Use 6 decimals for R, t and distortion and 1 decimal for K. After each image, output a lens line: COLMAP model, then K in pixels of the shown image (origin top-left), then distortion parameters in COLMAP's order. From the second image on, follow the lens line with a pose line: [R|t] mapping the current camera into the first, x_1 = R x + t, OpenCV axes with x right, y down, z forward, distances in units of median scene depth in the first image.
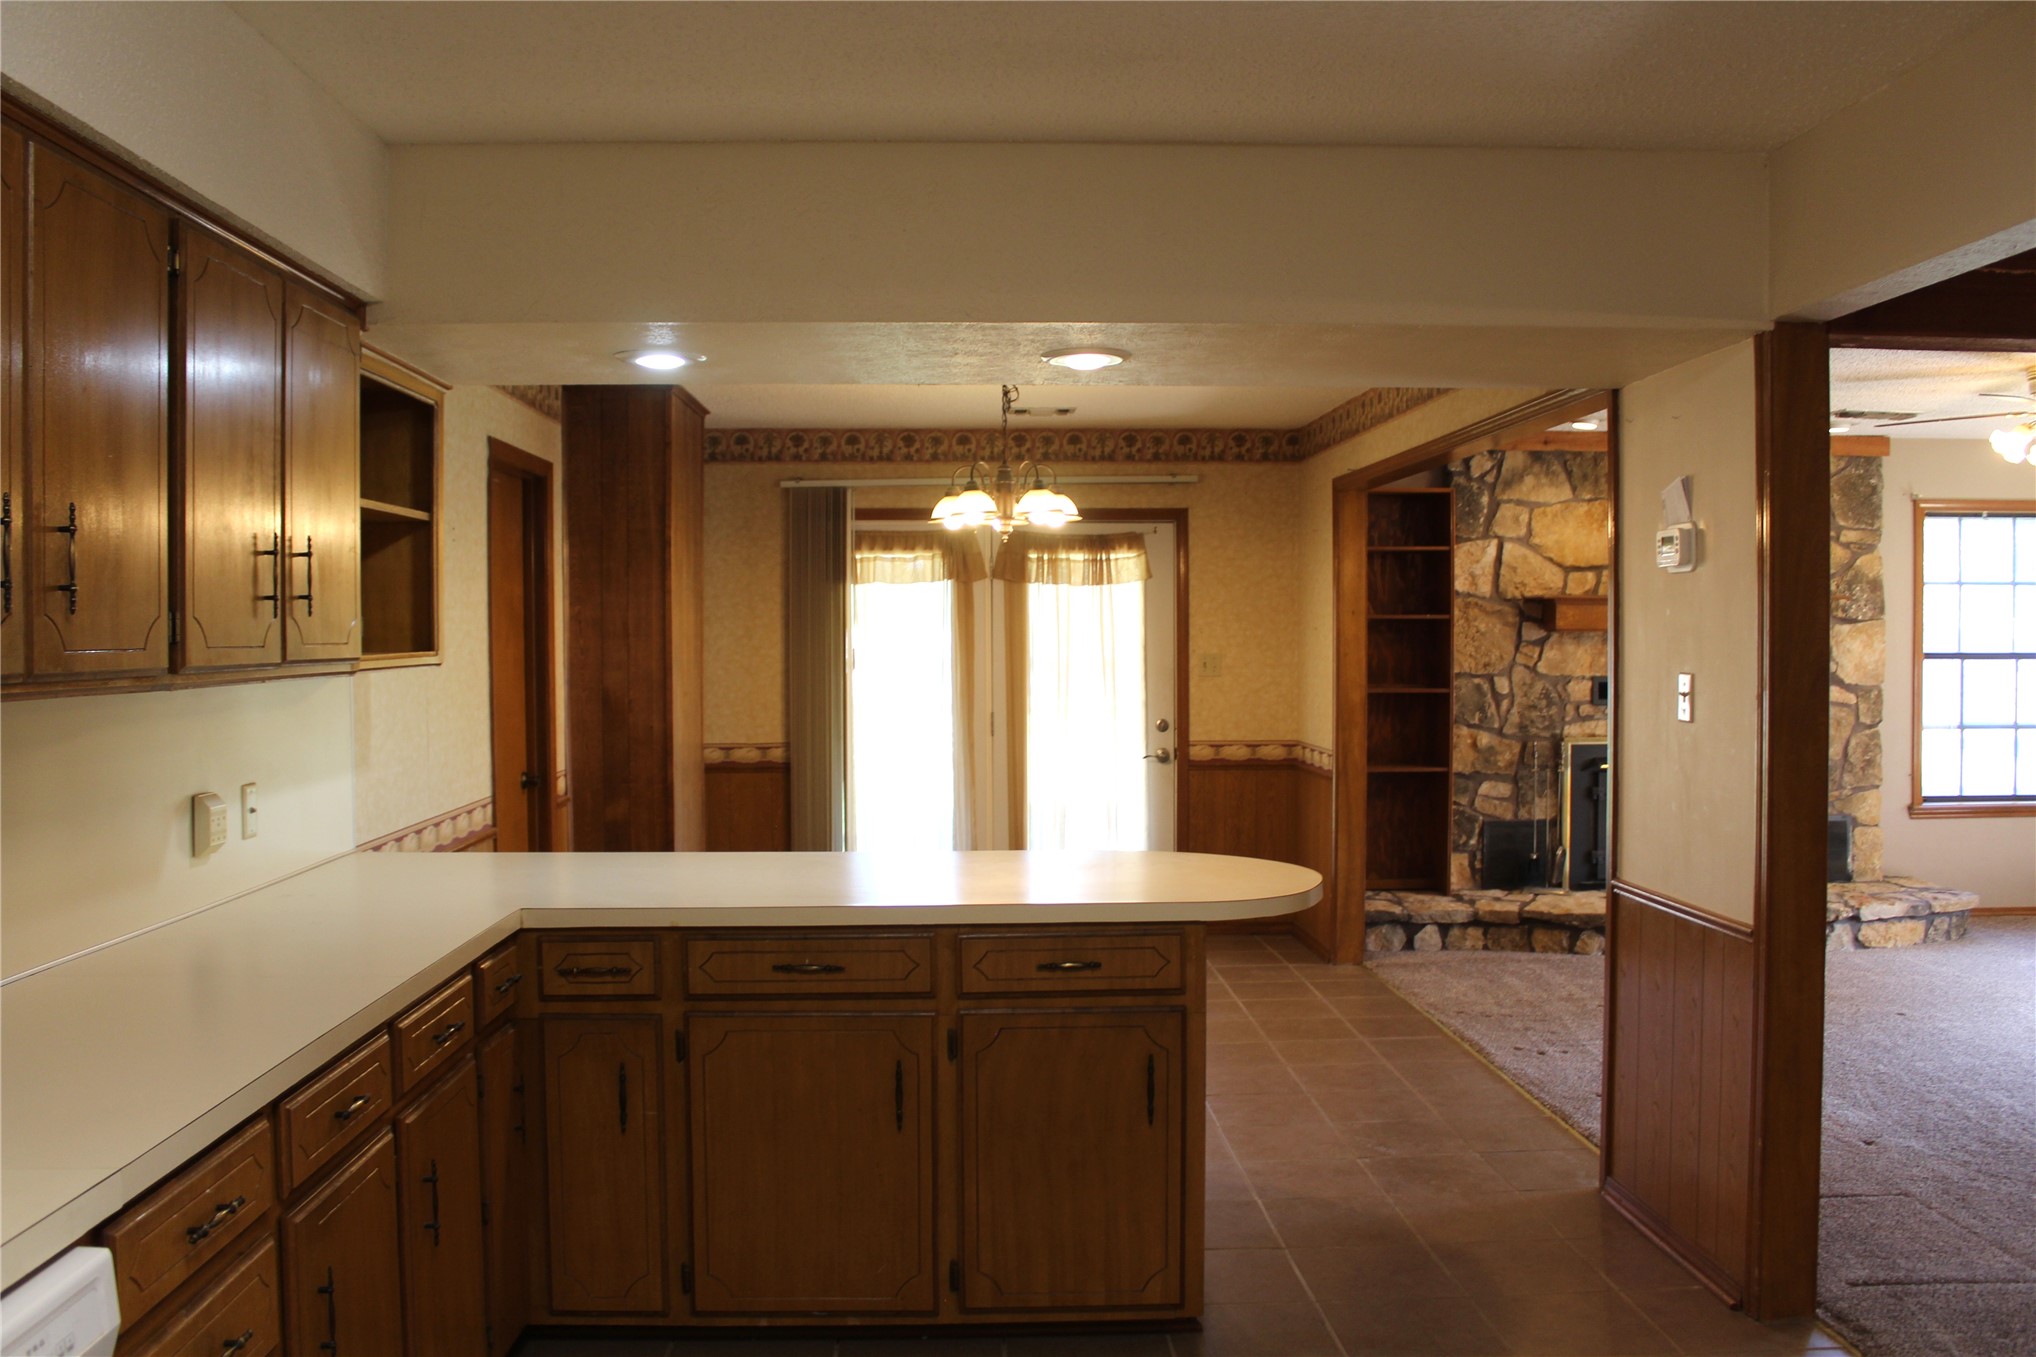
lens RADIAL K [[1704.3, 0, 990.6], [0, 1704.3, 678.7], [0, 0, 1]] dist [-0.171041, 0.155008]
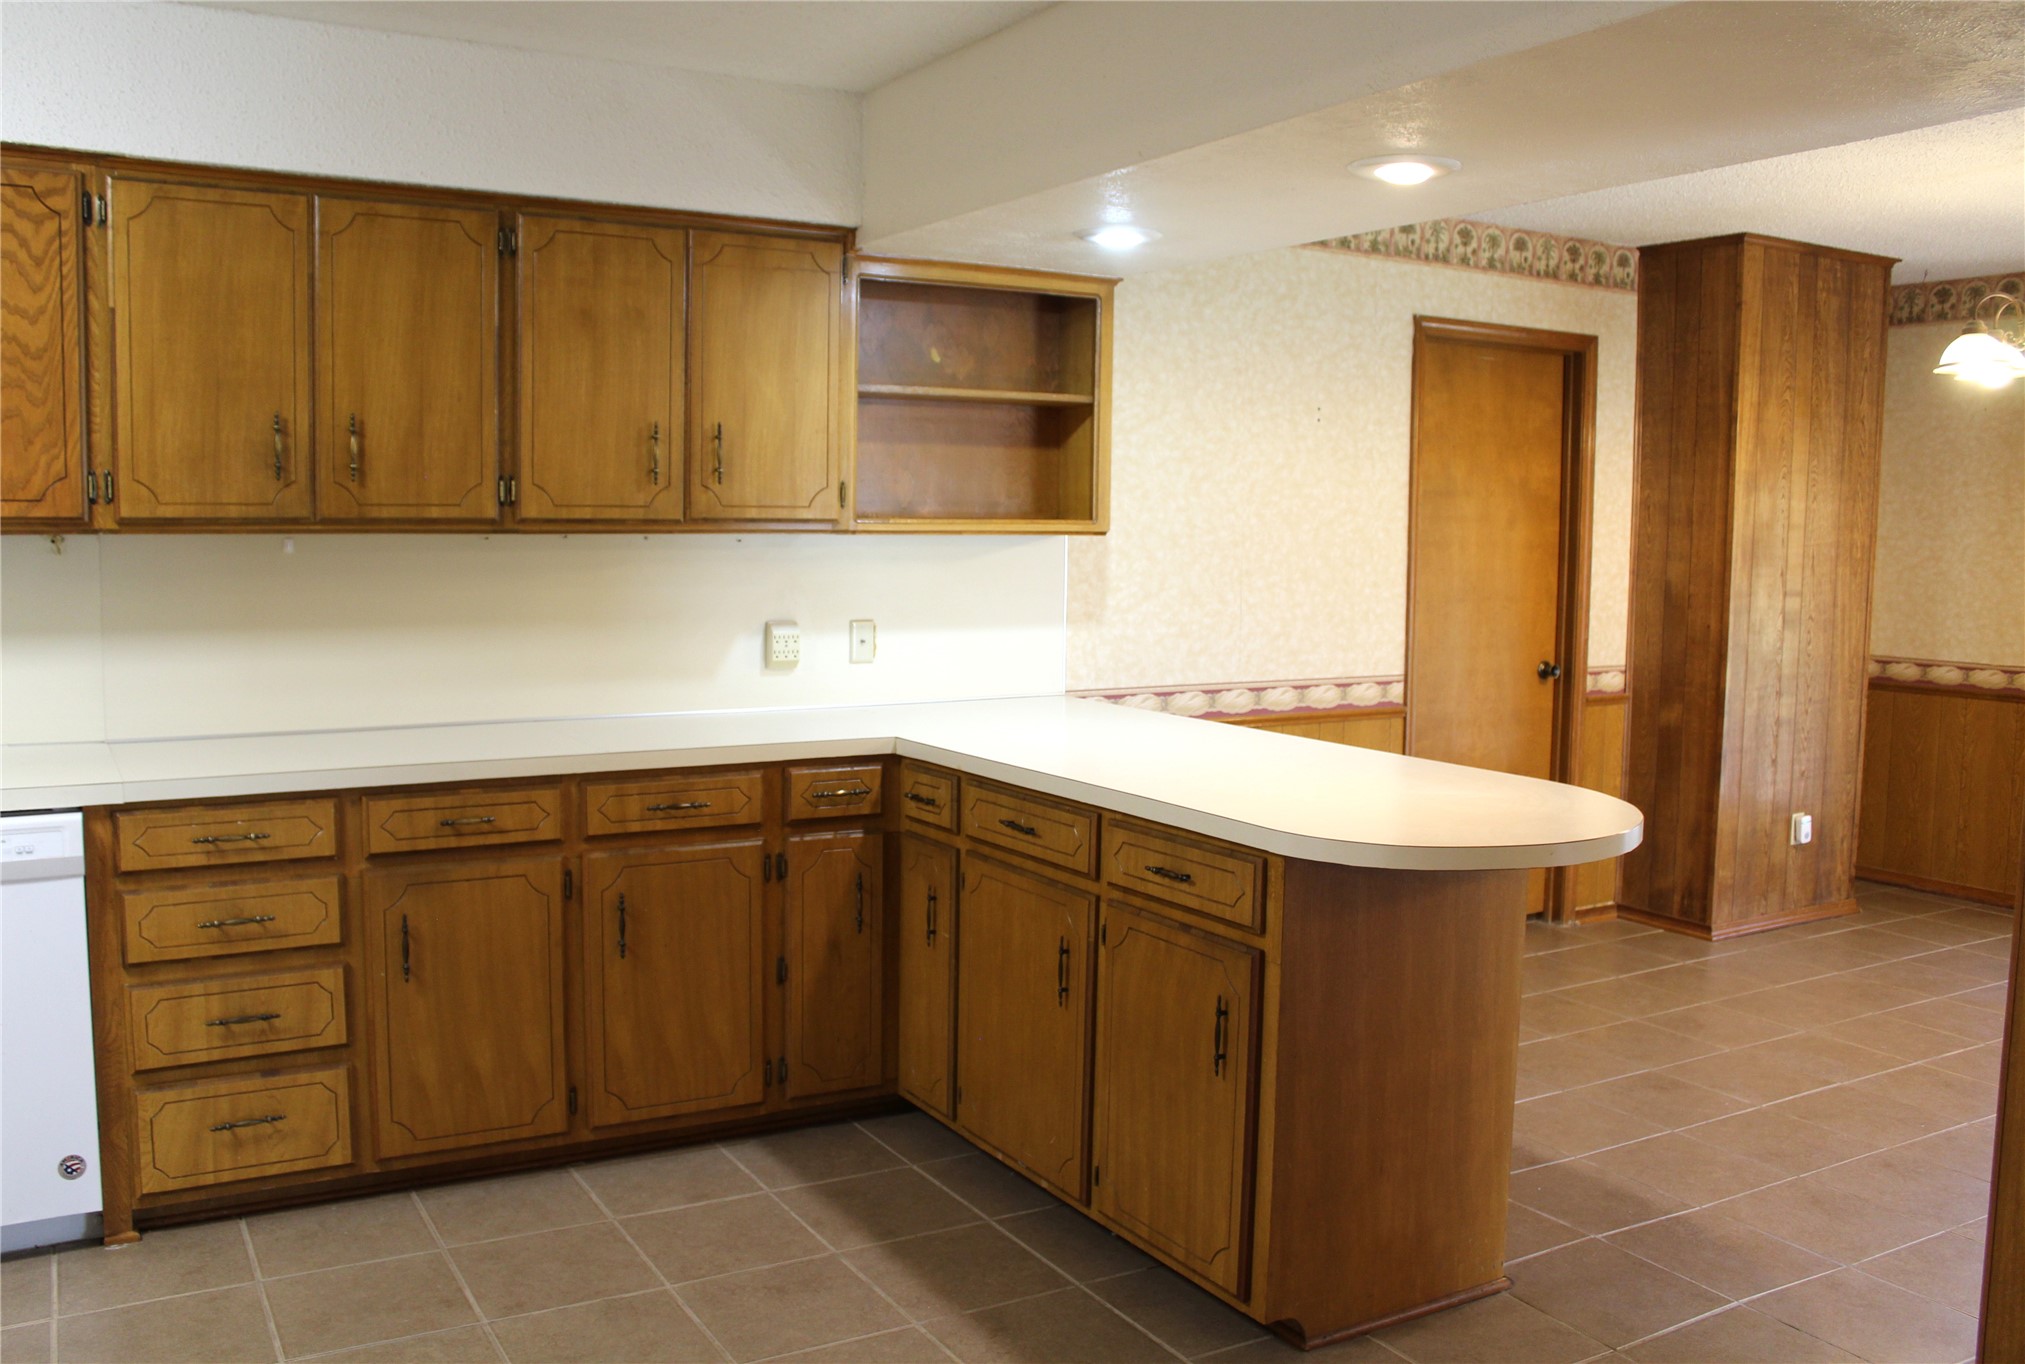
lens RADIAL K [[1702.6, 0, 979.1], [0, 1702.6, 681.0], [0, 0, 1]] dist [-0.163212, 0.143171]
pose [[0.470529, 0.091785, -0.877598, 0.317074], [-0.038206, 0.995762, 0.083659, -0.000949], [0.881557, -0.005834, 0.472041, 0.201934]]
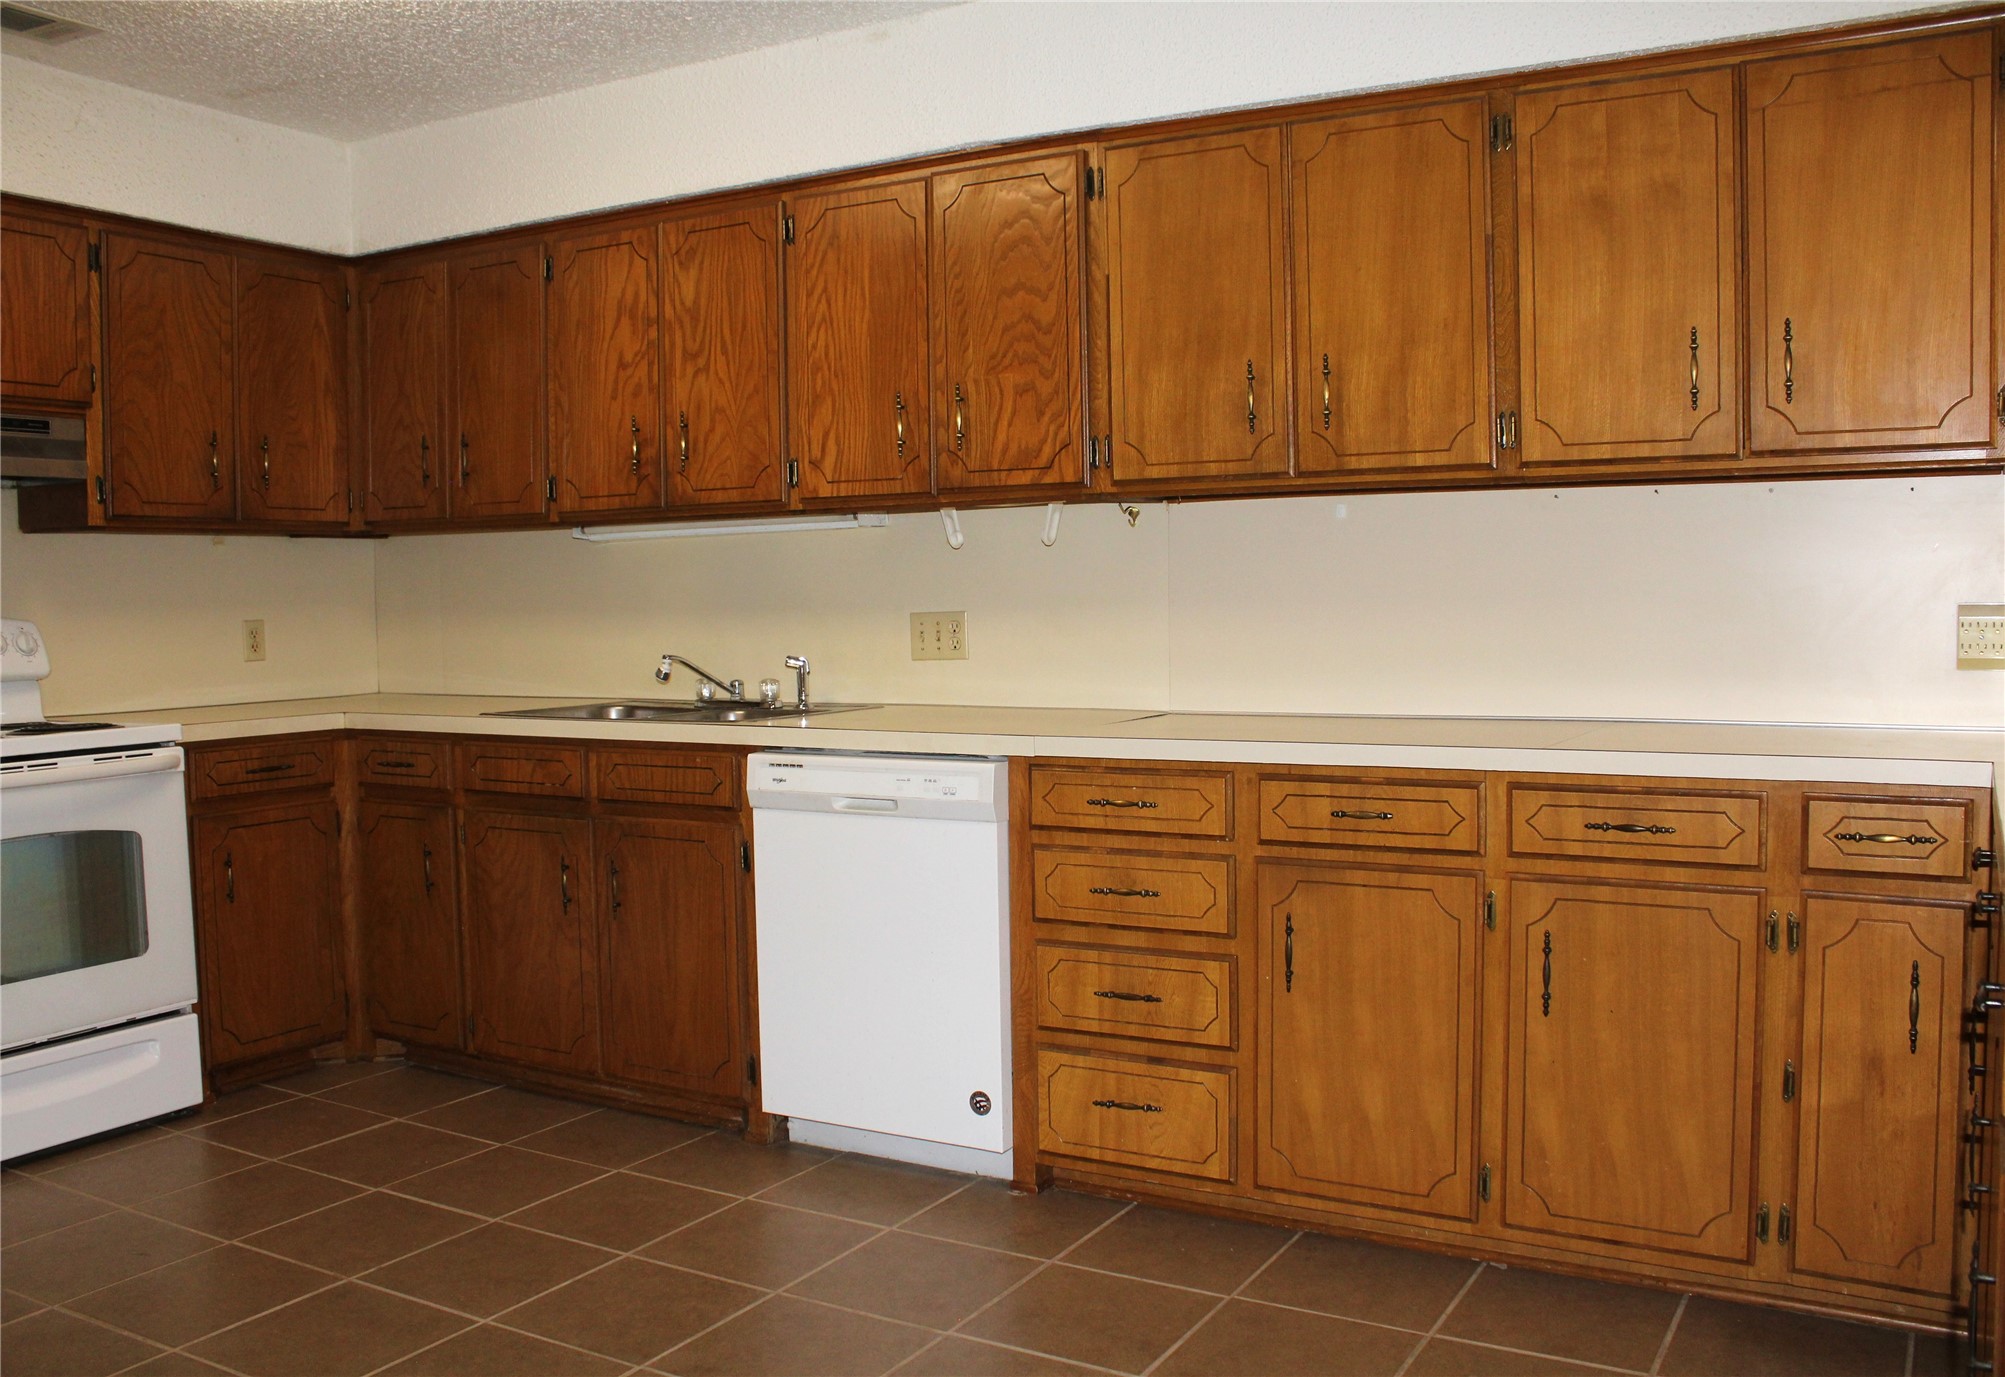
lens RADIAL K [[1732.1, 0, 1002.5], [0, 1732.1, 688.5], [0, 0, 1]] dist [-0.171643, 0.142431]
pose [[-0.524977, 0.057329, -0.849183, 0.237737], [-0.007516, 0.997378, 0.071980, 0.021898], [0.851083, 0.044170, -0.523170, 0.411378]]
